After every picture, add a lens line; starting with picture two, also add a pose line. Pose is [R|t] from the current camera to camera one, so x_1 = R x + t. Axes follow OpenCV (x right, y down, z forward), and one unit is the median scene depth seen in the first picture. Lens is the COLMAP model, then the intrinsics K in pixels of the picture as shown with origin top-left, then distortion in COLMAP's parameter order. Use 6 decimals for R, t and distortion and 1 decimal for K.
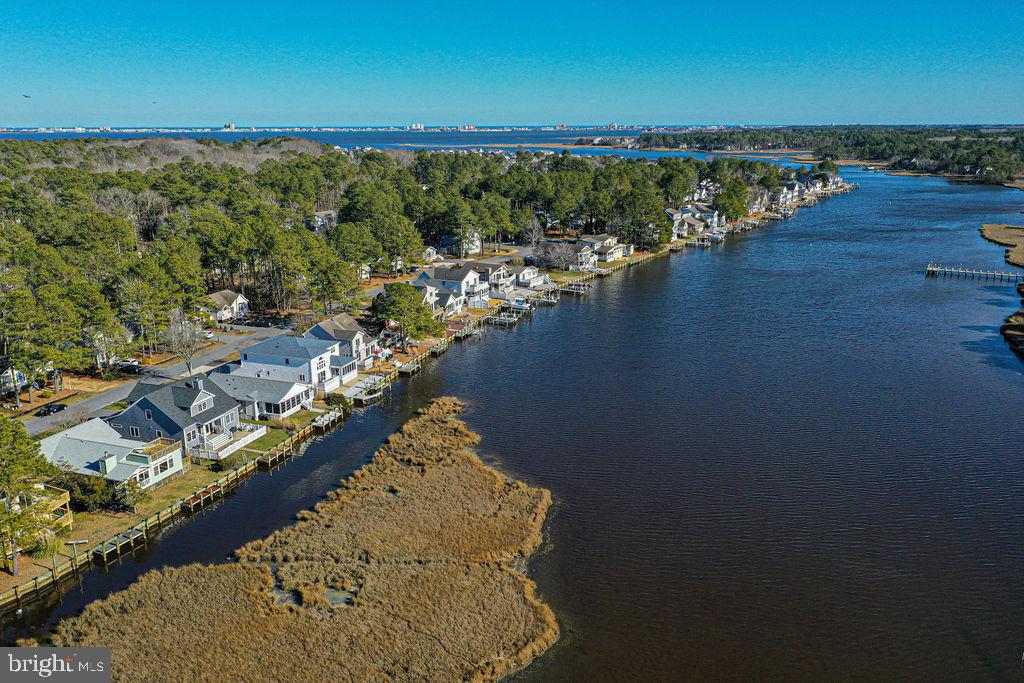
lens RADIAL K [[804.6, 0, 512.0], [0, 804.6, 341.5], [0, 0, 1]] dist [0.000857, 0.000660]
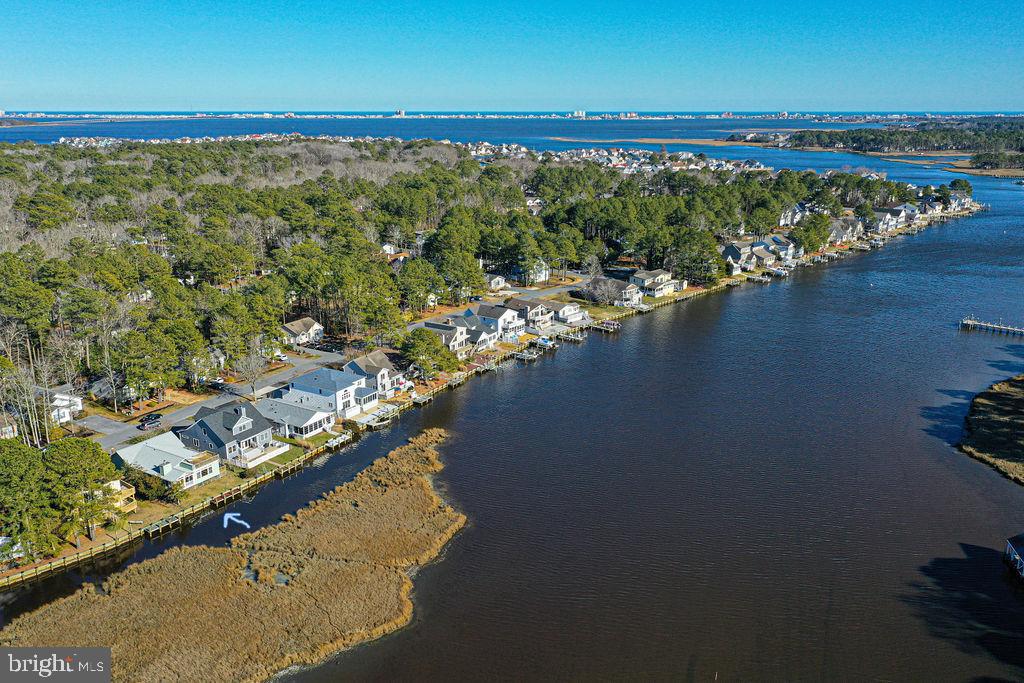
lens RADIAL K [[804.6, 0, 512.0], [0, 804.6, 341.5], [0, 0, 1]] dist [0.000857, 0.000660]
pose [[0.980495, 0.058981, -0.187487, 0.260654], [-0.055662, 0.998186, 0.022925, -0.102134], [0.188499, -0.012042, 0.982000, -0.215594]]
